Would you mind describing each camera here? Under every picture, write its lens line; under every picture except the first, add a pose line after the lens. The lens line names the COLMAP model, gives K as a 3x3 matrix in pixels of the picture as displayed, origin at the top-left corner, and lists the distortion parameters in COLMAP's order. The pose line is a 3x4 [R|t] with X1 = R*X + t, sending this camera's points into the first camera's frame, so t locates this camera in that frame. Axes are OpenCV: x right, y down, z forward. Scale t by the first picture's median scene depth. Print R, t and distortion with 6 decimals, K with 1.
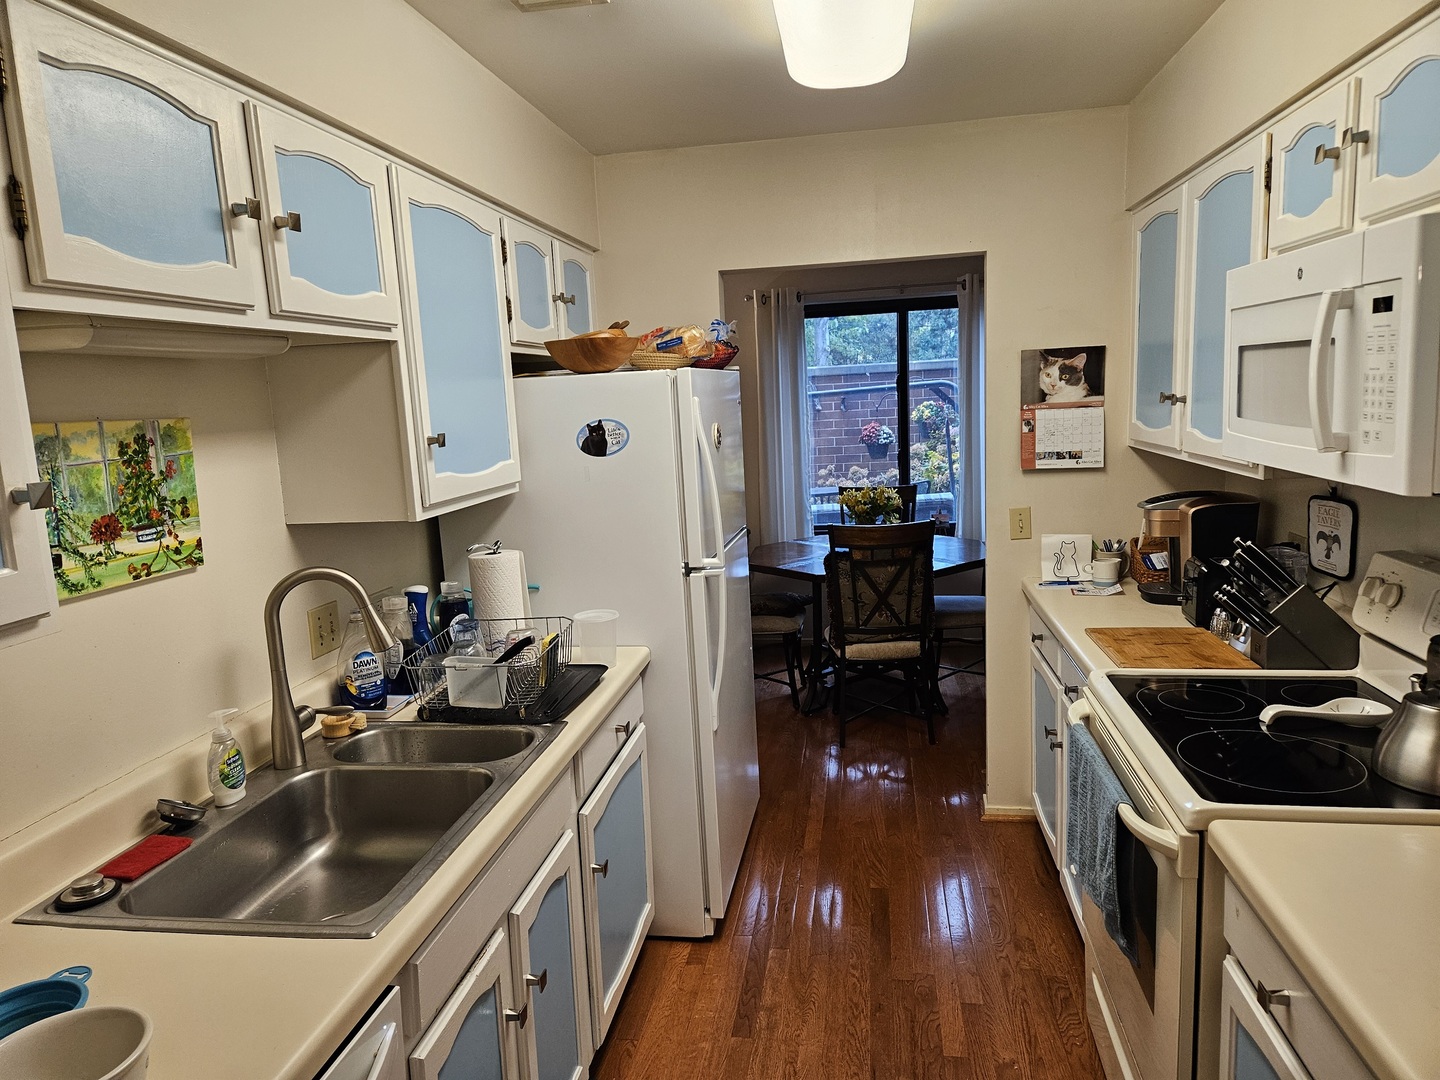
lens RADIAL K [[959.0, 0, 721.1], [0, 959.0, 540.1], [0, 0, 1]] dist [0.067661, -0.046572]
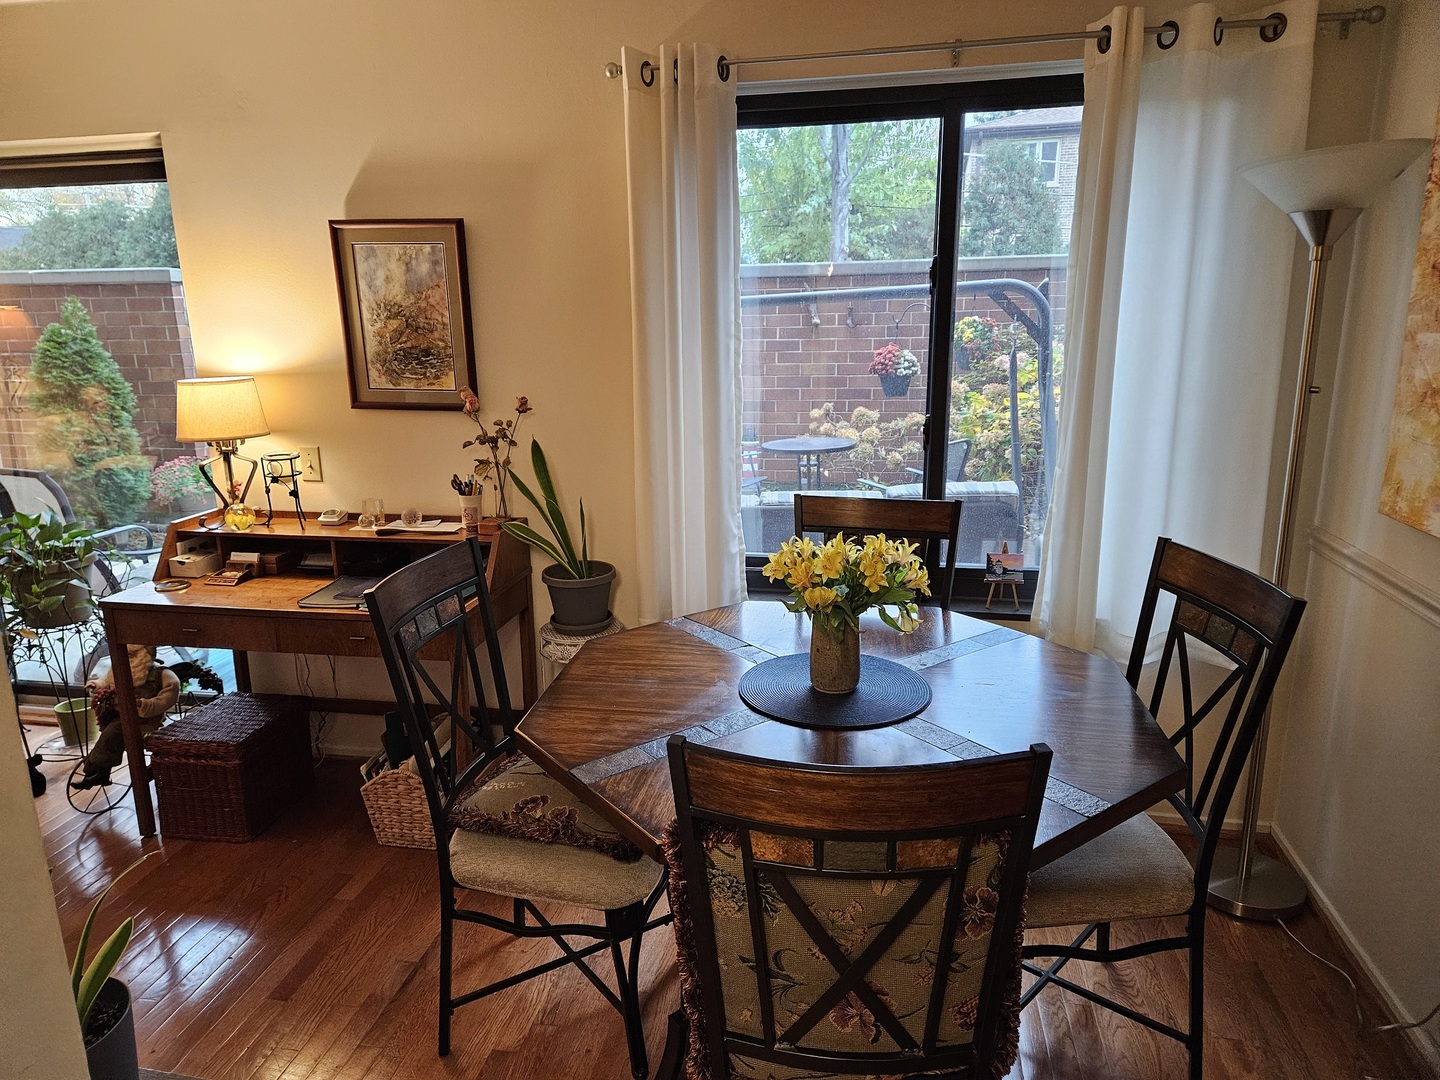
lens RADIAL K [[959.0, 0, 713.7], [0, 959.0, 536.0], [0, 0, 1]] dist [0.067661, -0.046572]
pose [[0.998984, 0.038712, -0.023051, 0.074500], [-0.036553, 0.995479, 0.087671, -0.058978], [0.026340, -0.086739, 0.995883, 0.415991]]
